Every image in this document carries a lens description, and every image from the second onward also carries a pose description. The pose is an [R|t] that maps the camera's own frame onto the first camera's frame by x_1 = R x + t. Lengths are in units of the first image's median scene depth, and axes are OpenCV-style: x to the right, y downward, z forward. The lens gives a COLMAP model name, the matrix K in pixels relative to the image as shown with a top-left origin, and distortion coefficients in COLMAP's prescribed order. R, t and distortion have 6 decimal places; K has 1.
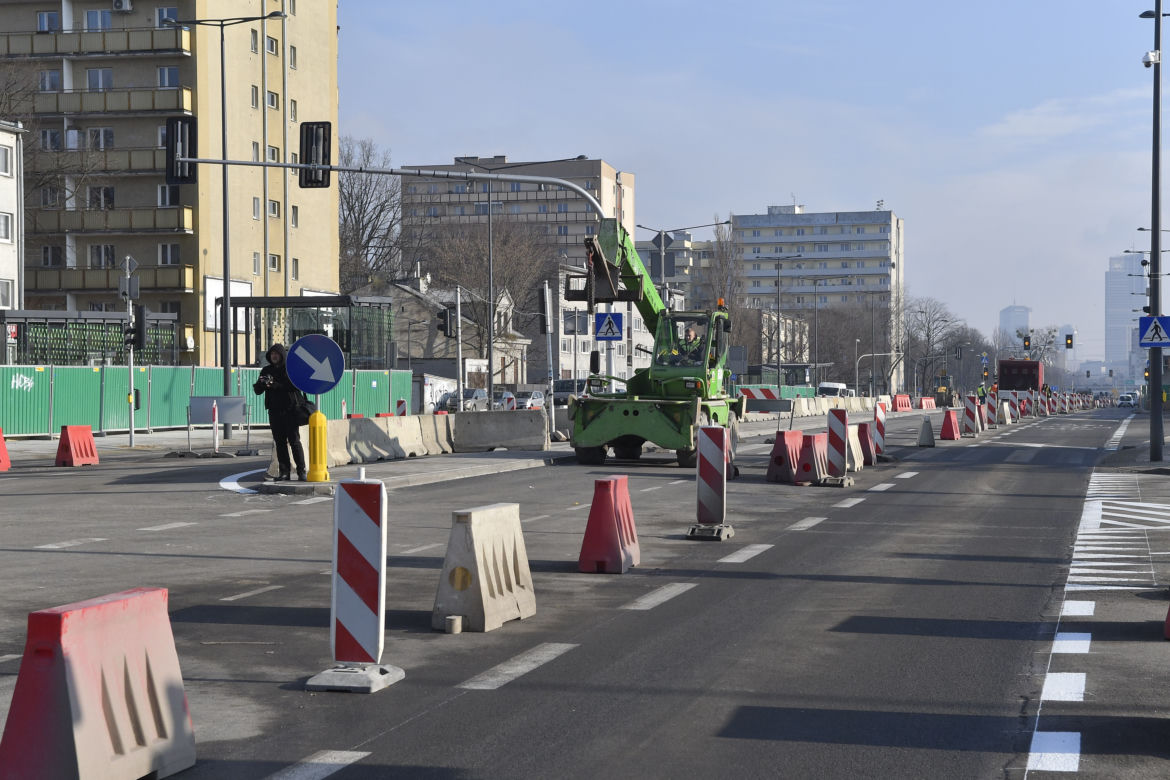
lens RADIAL K [[2339.3, 0, 585.0], [0, 2339.3, 390.0], [0, 0, 1]] dist [0.272679, -0.217156]
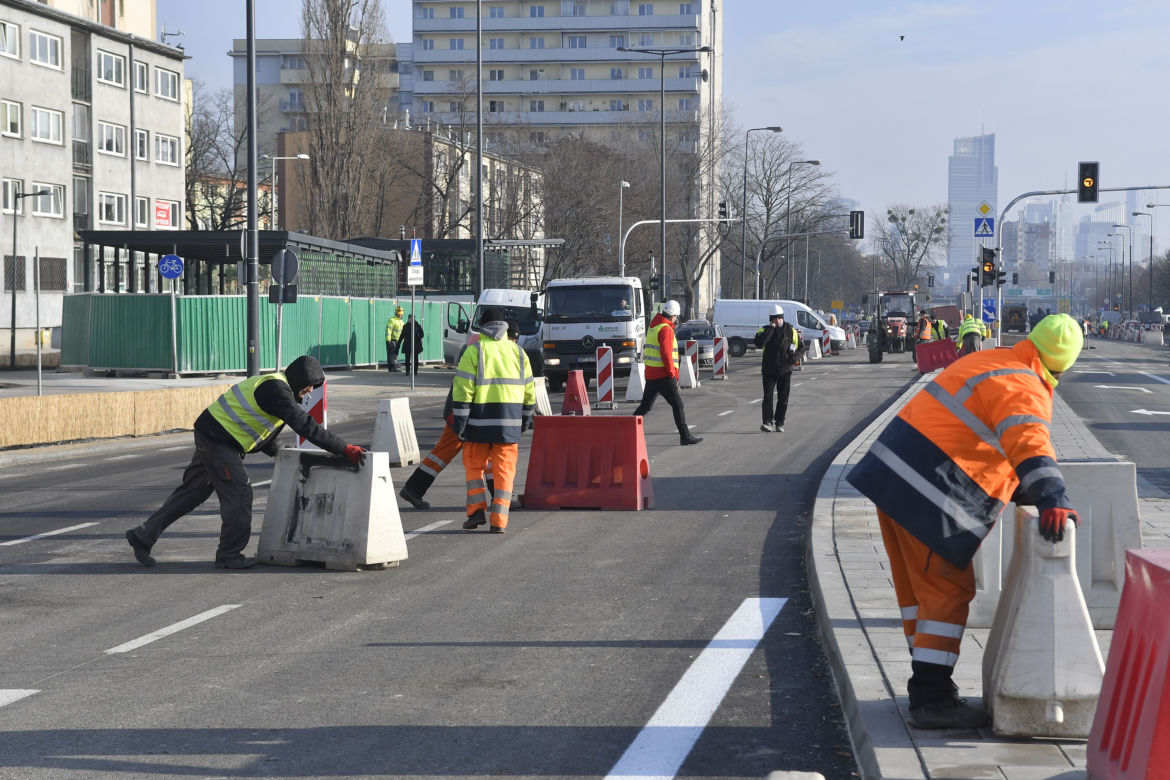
lens RADIAL K [[2339.3, 0, 585.0], [0, 2339.3, 390.0], [0, 0, 1]] dist [0.272679, -0.217156]
pose [[0.996334, 0.005266, 0.085383, 0.058890], [-0.008699, 0.999167, 0.039882, -0.001574], [-0.085102, -0.040478, 0.995550, 0.469078]]
